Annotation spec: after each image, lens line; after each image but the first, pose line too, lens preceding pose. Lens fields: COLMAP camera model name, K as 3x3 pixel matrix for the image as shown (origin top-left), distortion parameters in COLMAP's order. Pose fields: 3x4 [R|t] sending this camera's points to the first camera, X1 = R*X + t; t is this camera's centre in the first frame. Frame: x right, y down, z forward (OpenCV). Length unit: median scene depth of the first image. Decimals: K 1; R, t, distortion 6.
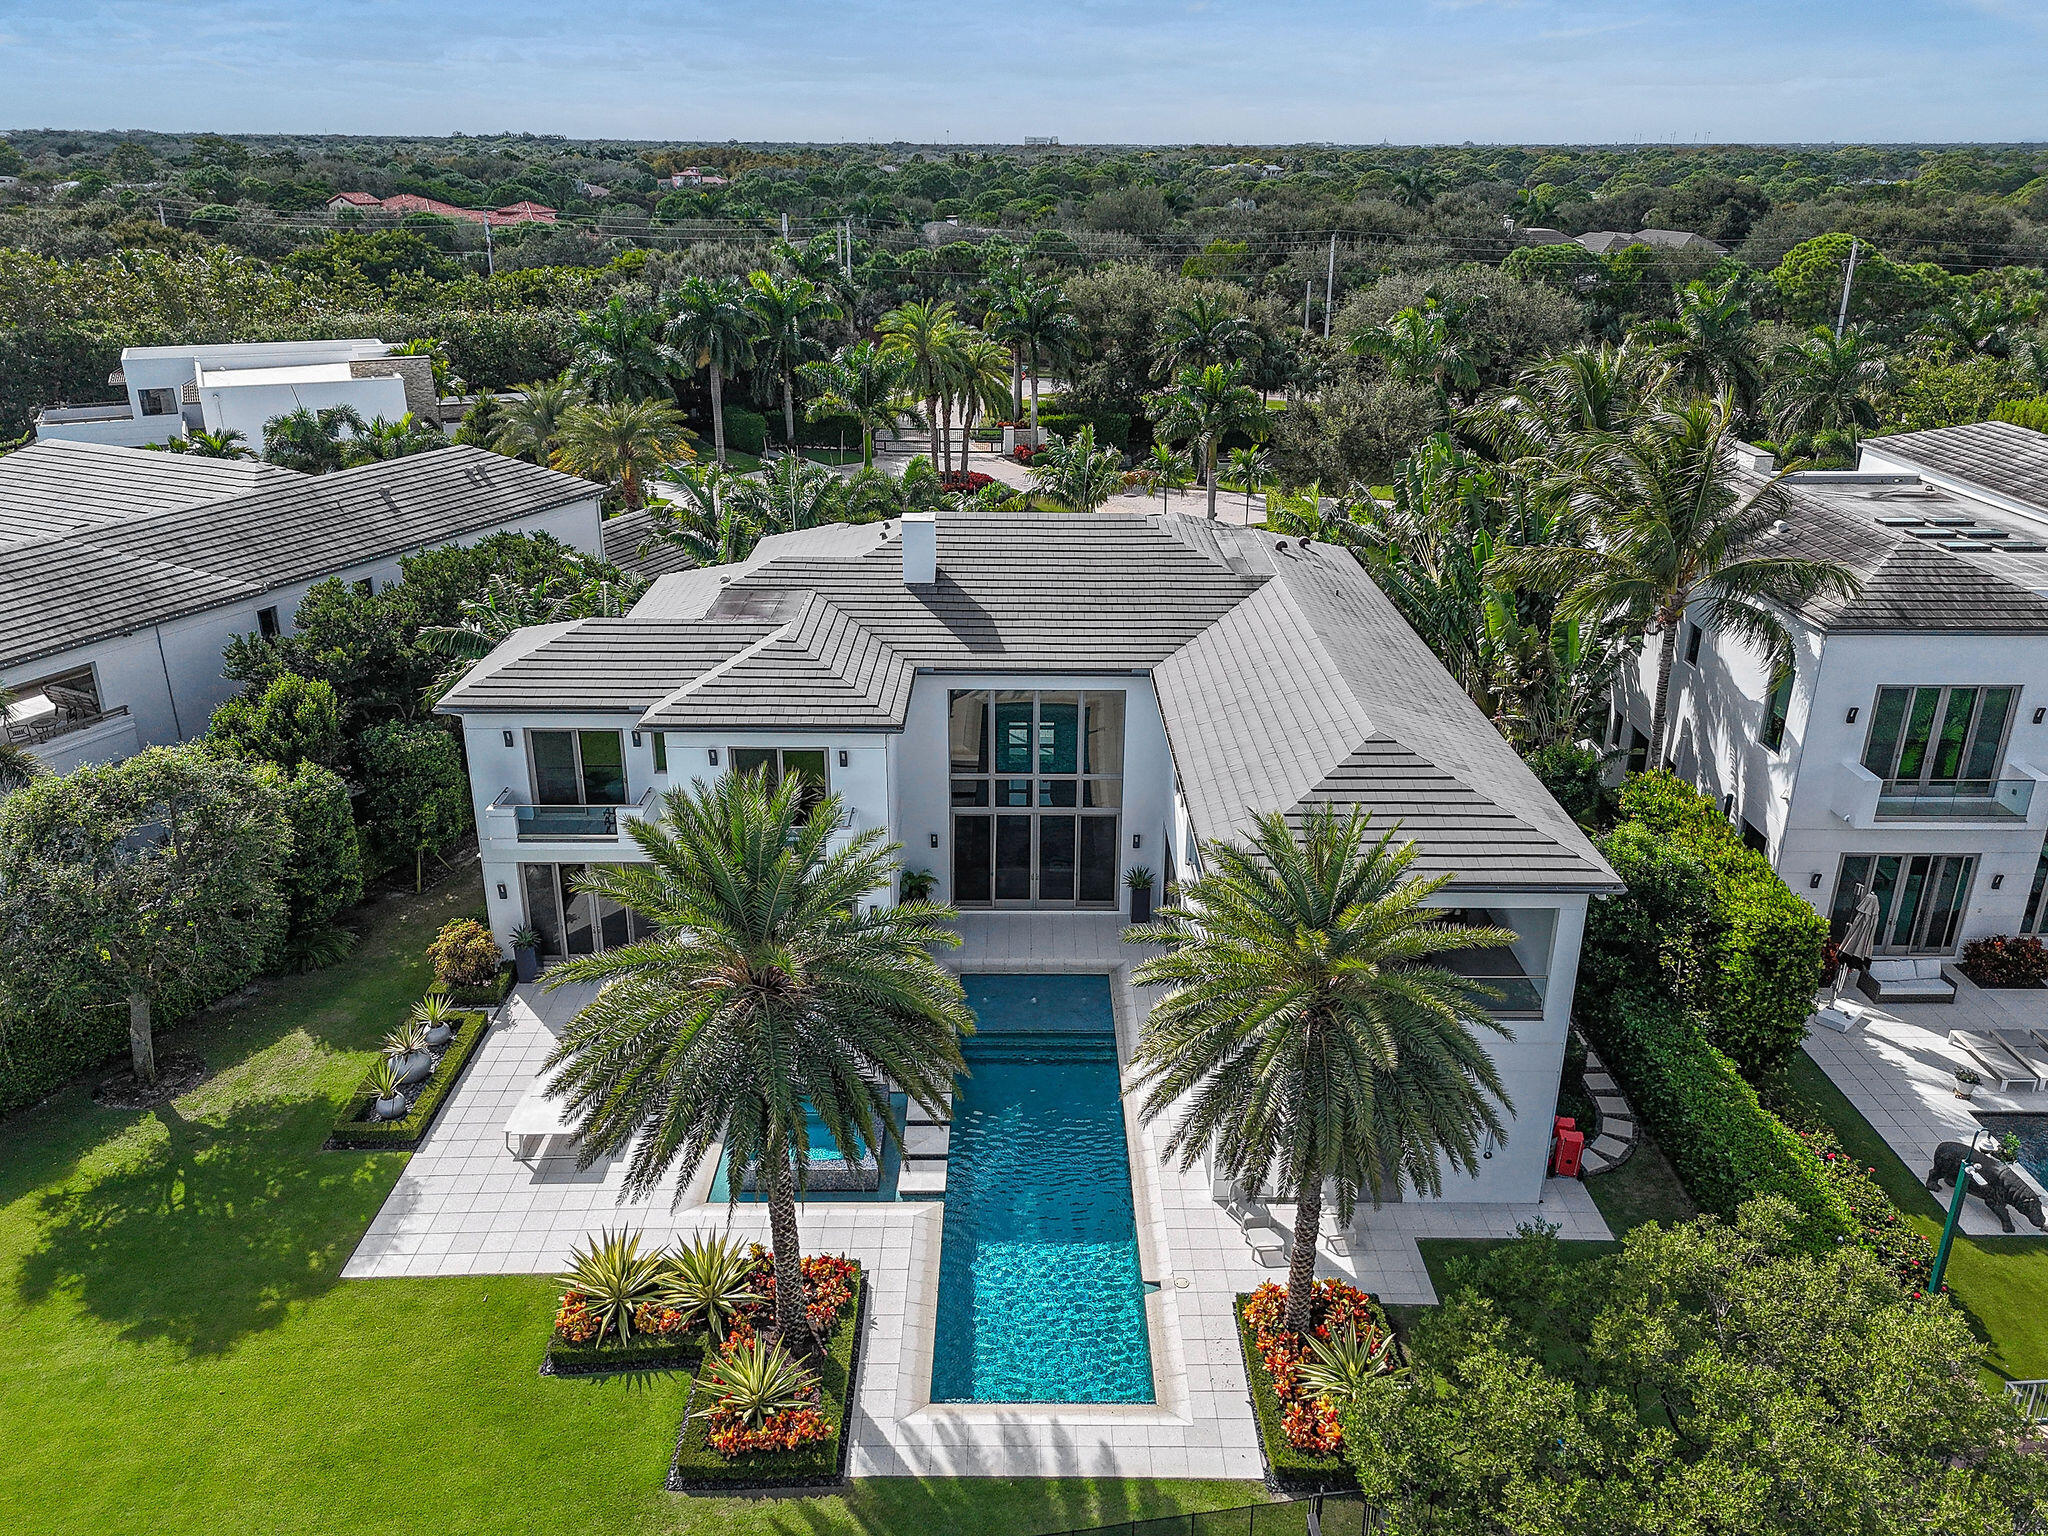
lens RADIAL K [[1514.6, 0, 1021.3], [0, 1514.6, 752.2], [0, 0, 1]] dist [0.066057, -0.051831]
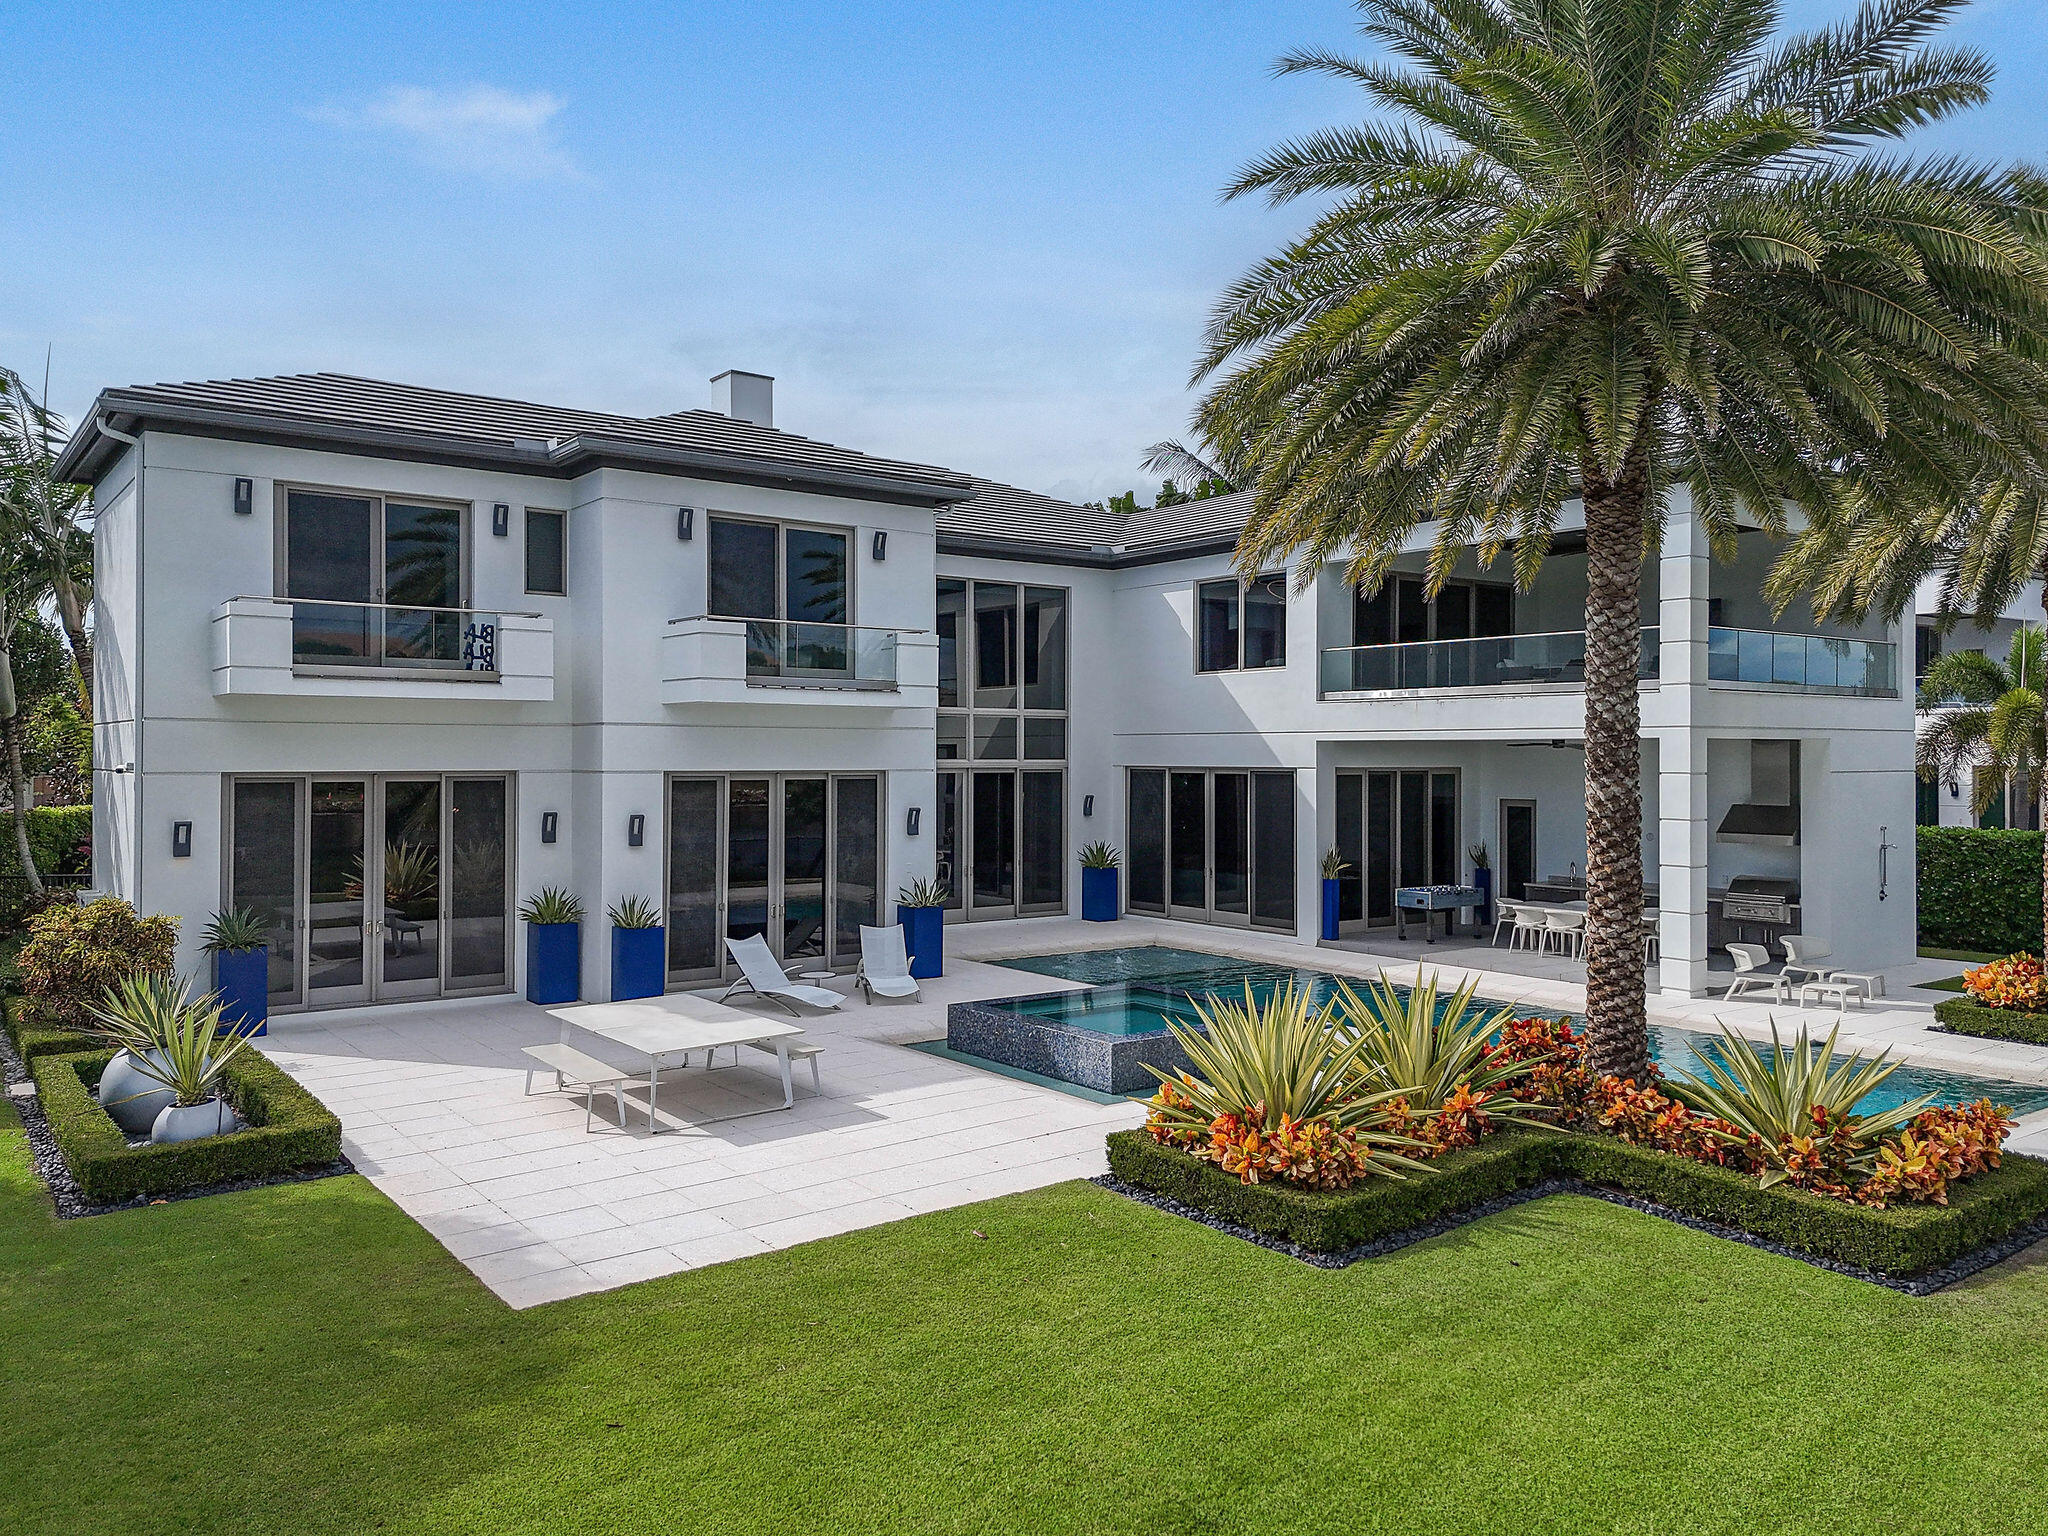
lens RADIAL K [[1514.6, 0, 1021.3], [0, 1514.6, 752.2], [0, 0, 1]] dist [0.066057, -0.051831]
pose [[0.809070, -0.001055, 0.587711, -0.402535], [0.216197, 0.930413, -0.295956, 0.258858], [-0.546501, 0.366511, 0.752998, 0.483084]]
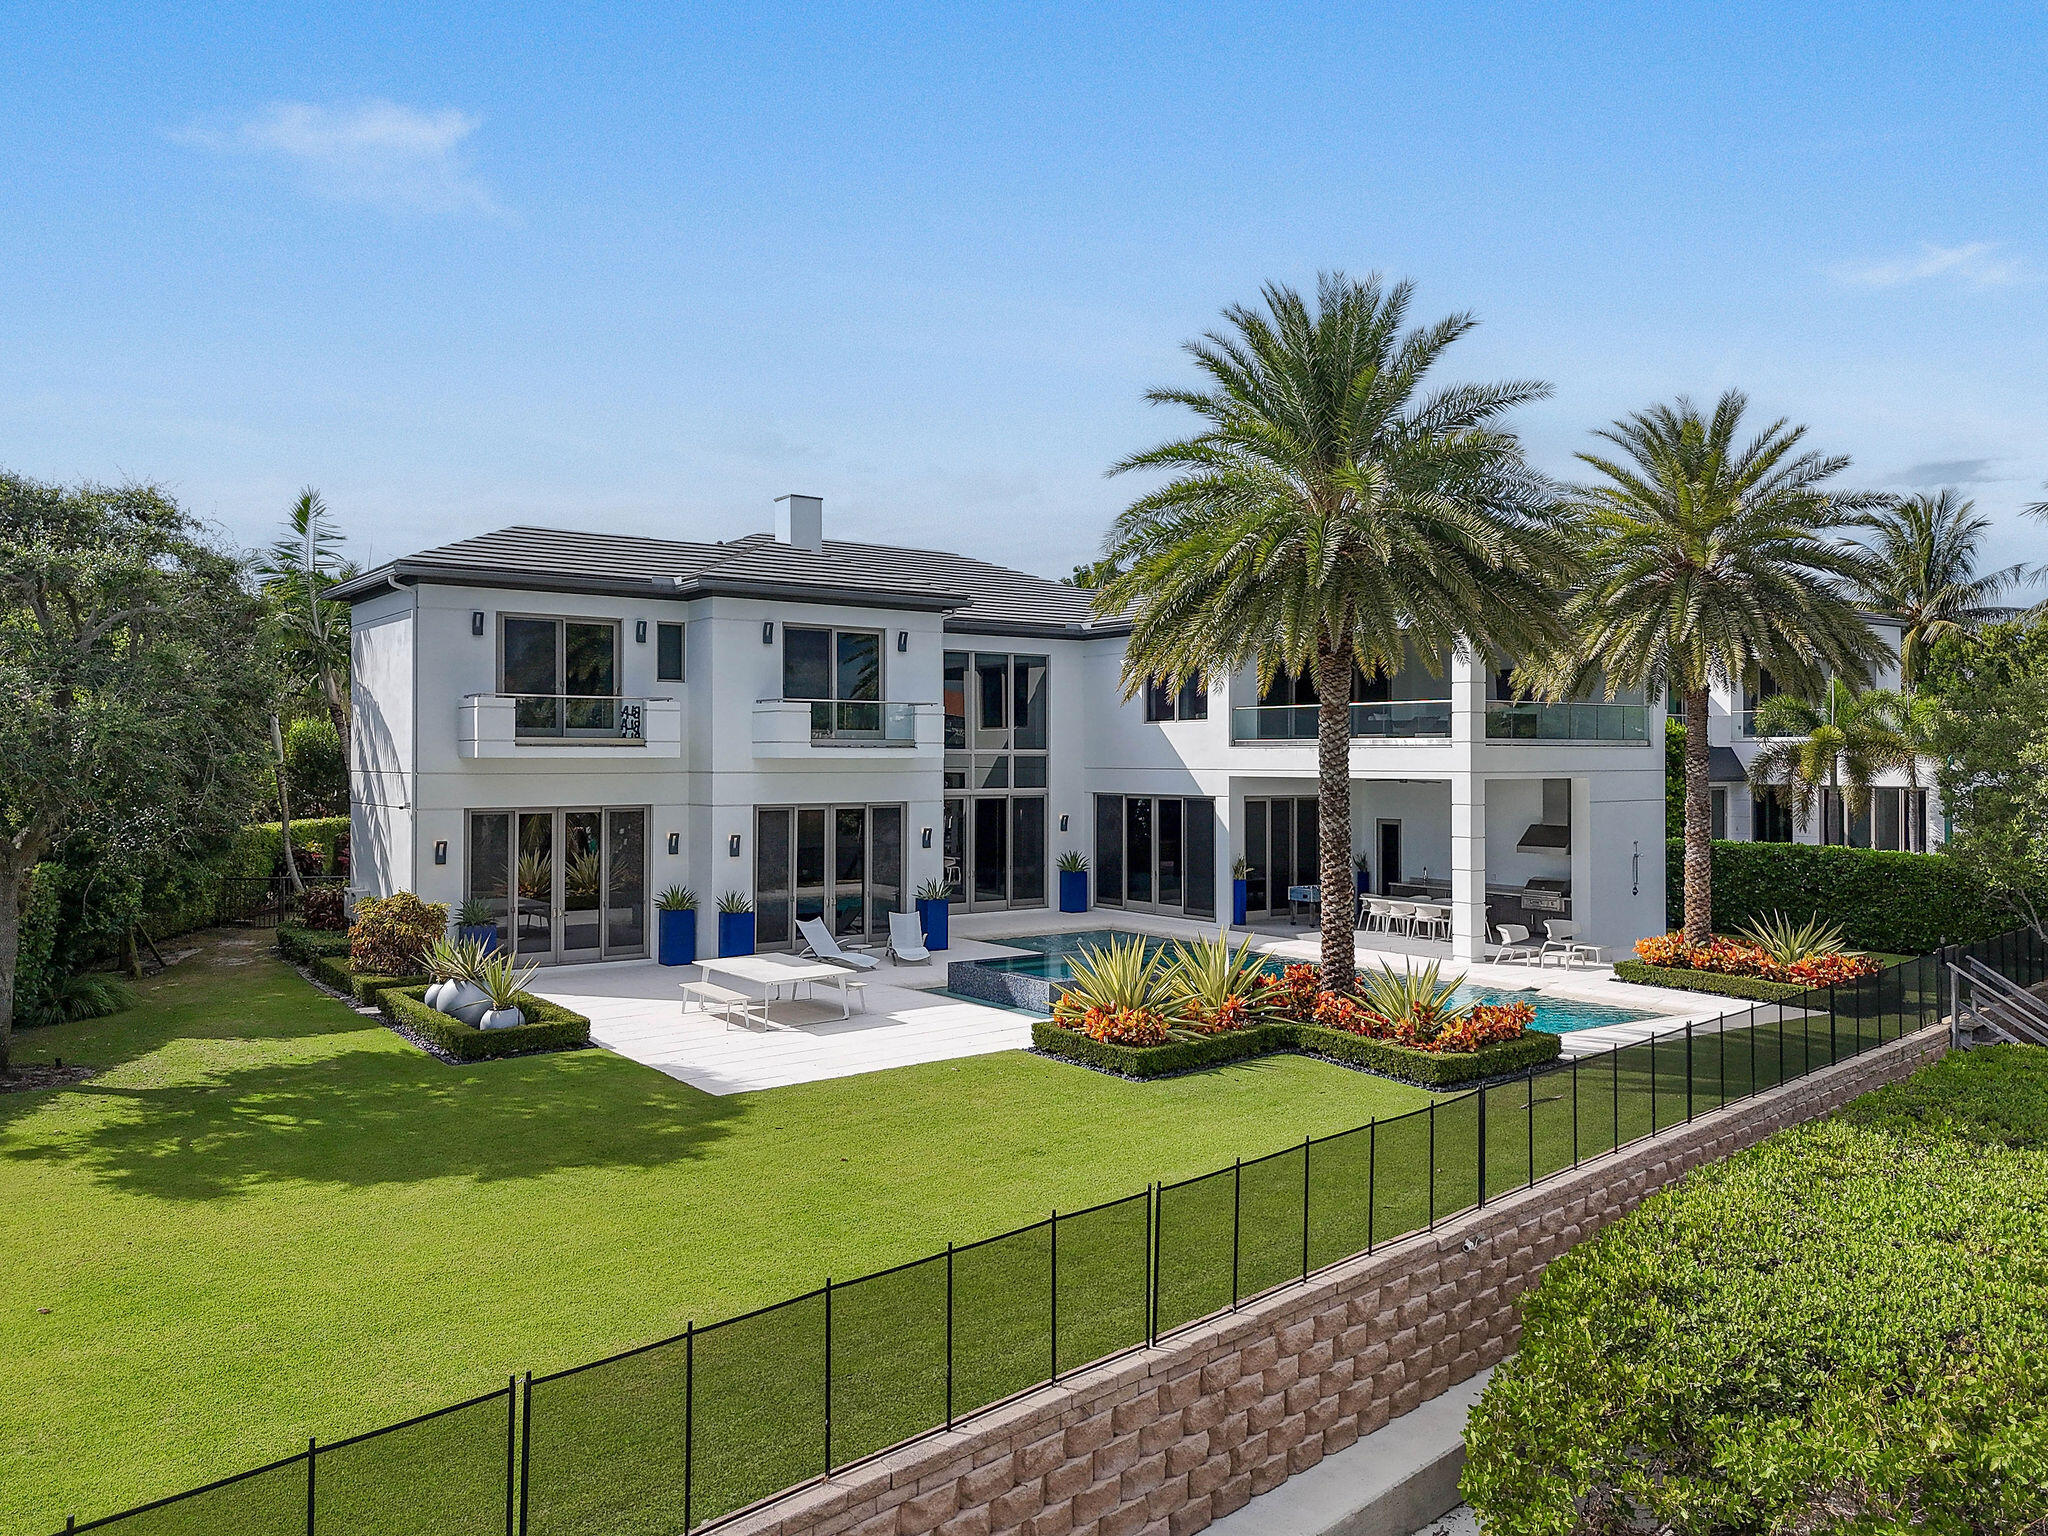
lens RADIAL K [[1514.6, 0, 1021.3], [0, 1514.6, 752.2], [0, 0, 1]] dist [0.066057, -0.051831]
pose [[0.818545, -0.001071, 0.574441, -0.518593], [0.212862, 0.929375, -0.301582, 0.314913], [-0.533548, 0.369135, 0.760963, 0.292632]]
